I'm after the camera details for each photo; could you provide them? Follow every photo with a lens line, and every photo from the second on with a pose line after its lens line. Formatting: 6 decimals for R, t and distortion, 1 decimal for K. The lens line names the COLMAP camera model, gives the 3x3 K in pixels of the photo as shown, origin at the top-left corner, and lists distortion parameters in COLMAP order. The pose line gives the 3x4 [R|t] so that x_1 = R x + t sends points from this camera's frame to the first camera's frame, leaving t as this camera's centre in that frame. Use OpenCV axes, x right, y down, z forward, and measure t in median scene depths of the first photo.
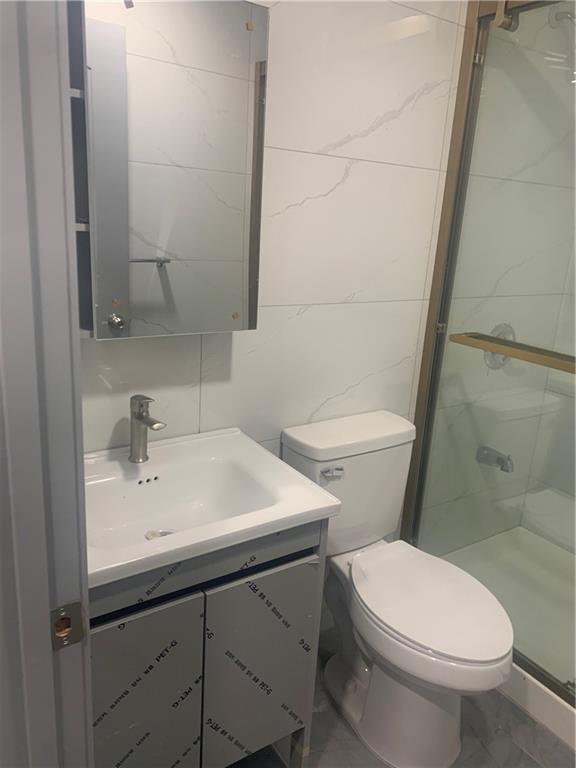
lens RADIAL K [[588.9, 0, 285.3], [0, 588.9, 381.0], [0, 0, 1]] dist [0.028311, -0.019687]
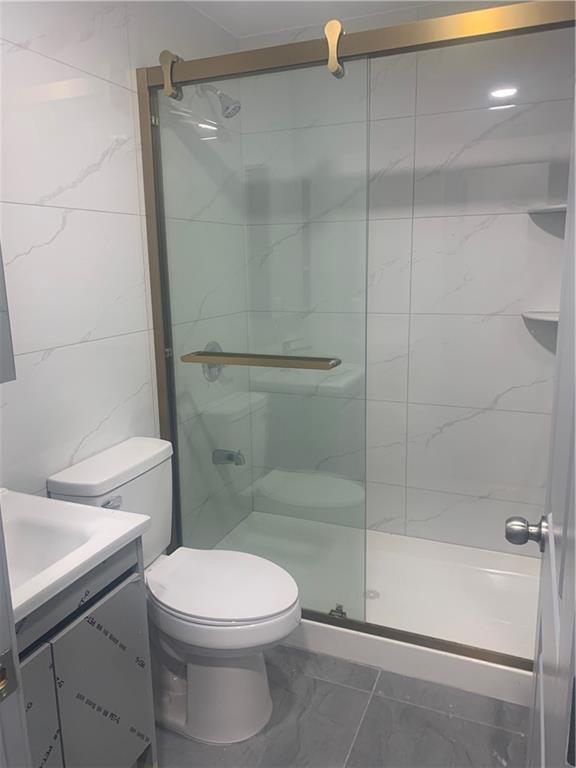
lens RADIAL K [[588.9, 0, 293.0], [0, 588.9, 381.3], [0, 0, 1]] dist [0.028311, -0.019687]
pose [[0.827949, -0.190776, 0.527357, -0.161330], [0.219151, 0.975650, 0.008883, 0.006136], [-0.516210, 0.108216, 0.849598, -0.074011]]
